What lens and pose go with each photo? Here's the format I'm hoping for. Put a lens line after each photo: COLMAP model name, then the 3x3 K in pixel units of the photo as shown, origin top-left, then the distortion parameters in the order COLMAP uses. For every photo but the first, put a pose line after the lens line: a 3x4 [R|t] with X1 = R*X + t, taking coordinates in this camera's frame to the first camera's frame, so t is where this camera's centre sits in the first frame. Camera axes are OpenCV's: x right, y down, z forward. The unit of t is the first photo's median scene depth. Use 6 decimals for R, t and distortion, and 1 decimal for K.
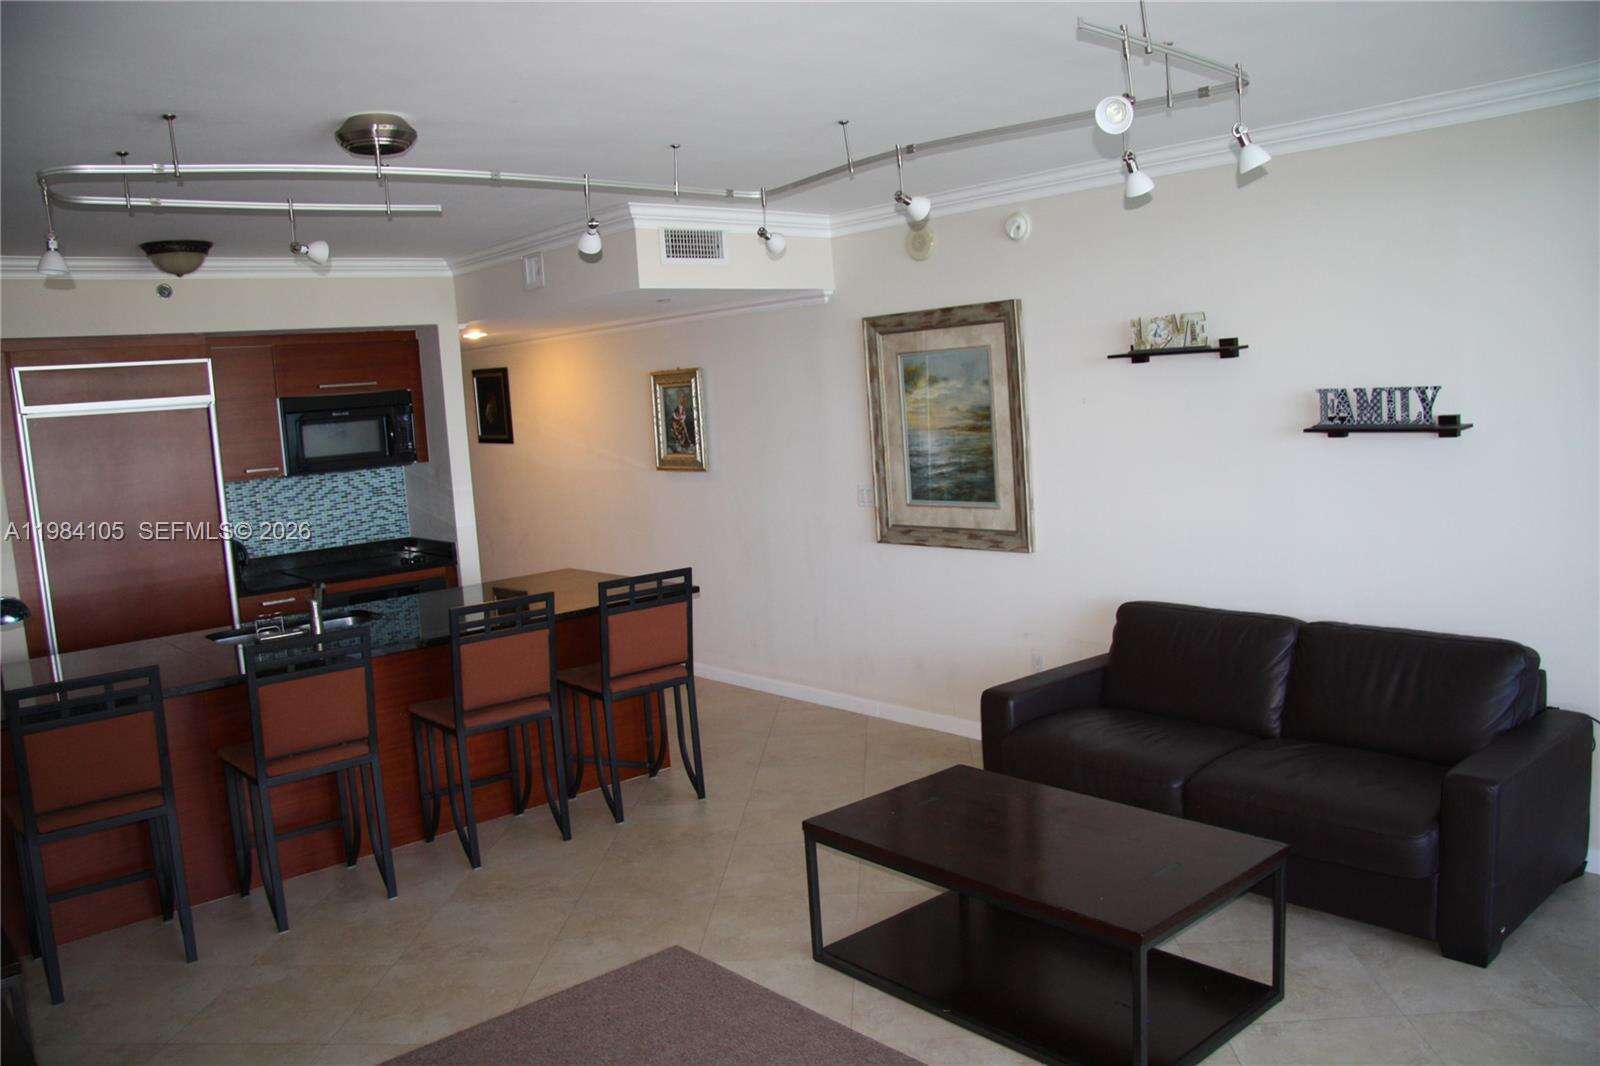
lens RADIAL K [[1236.9, 0, 800.1], [0, 1236.9, 553.8], [0, 0, 1]] dist [-0.207039, 0.191263]
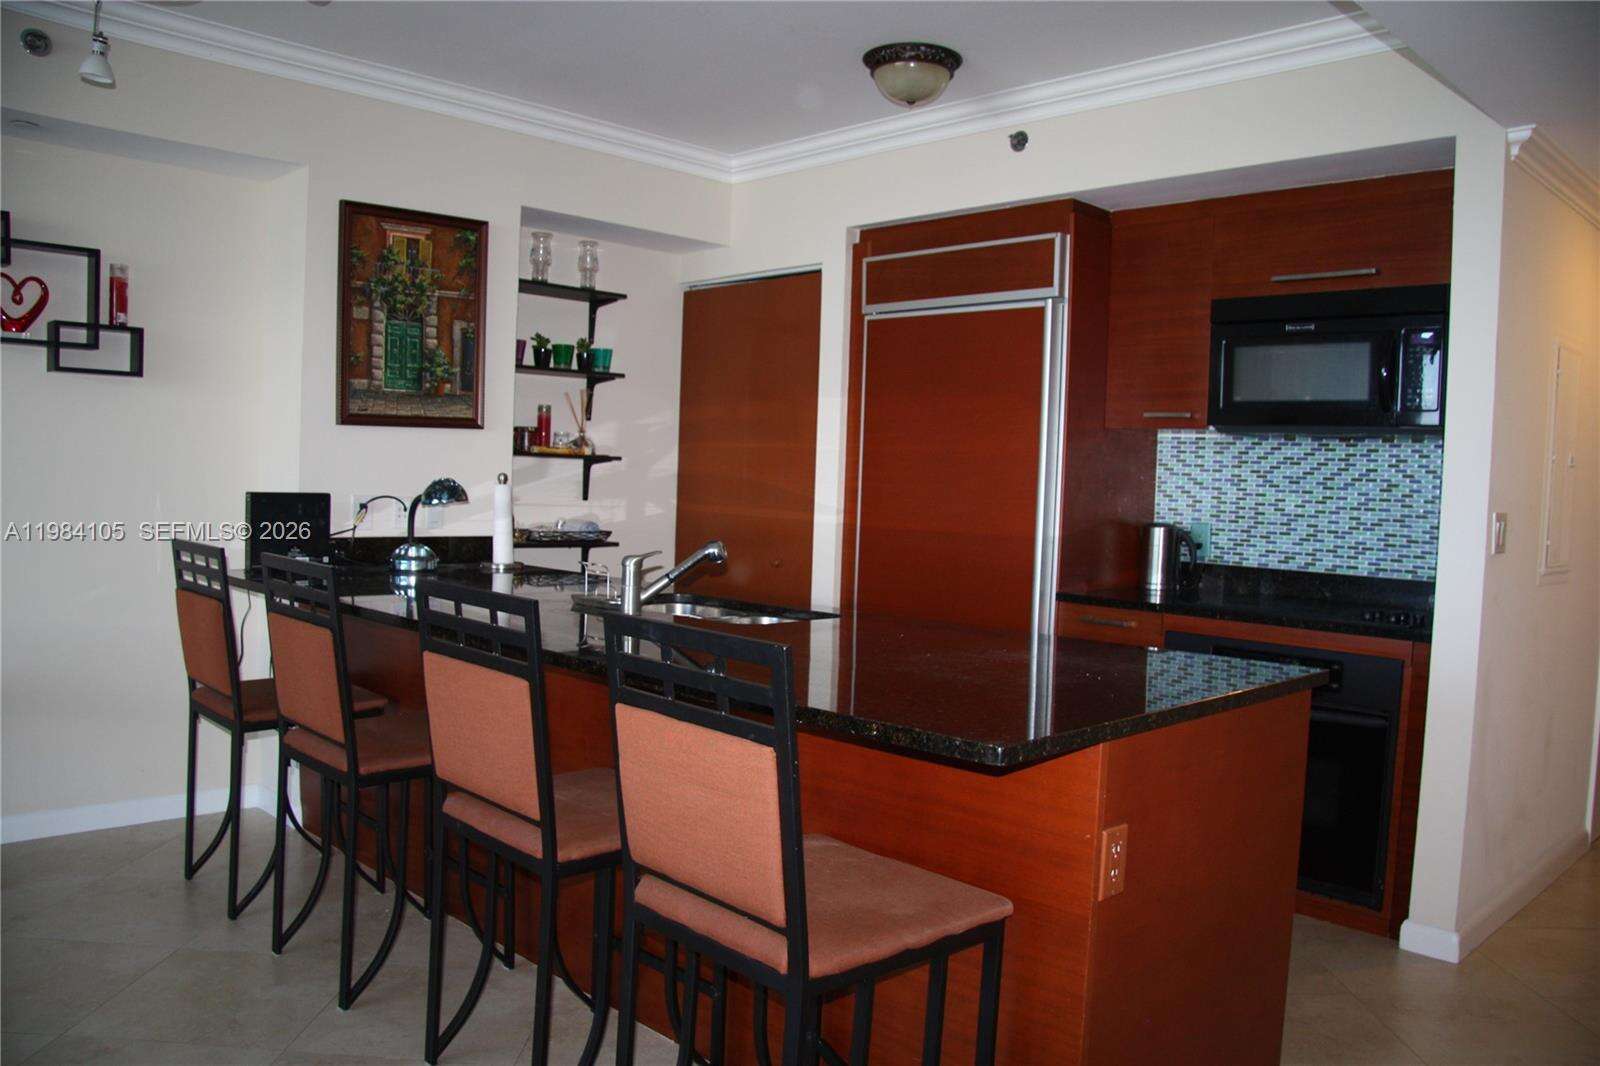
lens RADIAL K [[1236.9, 0, 800.1], [0, 1236.9, 553.8], [0, 0, 1]] dist [-0.207039, 0.191263]
pose [[0.052173, 0.123800, -0.990935, 0.160873], [-0.171256, 0.978696, 0.113254, -0.035864], [0.983844, 0.163794, 0.072262, 0.728643]]
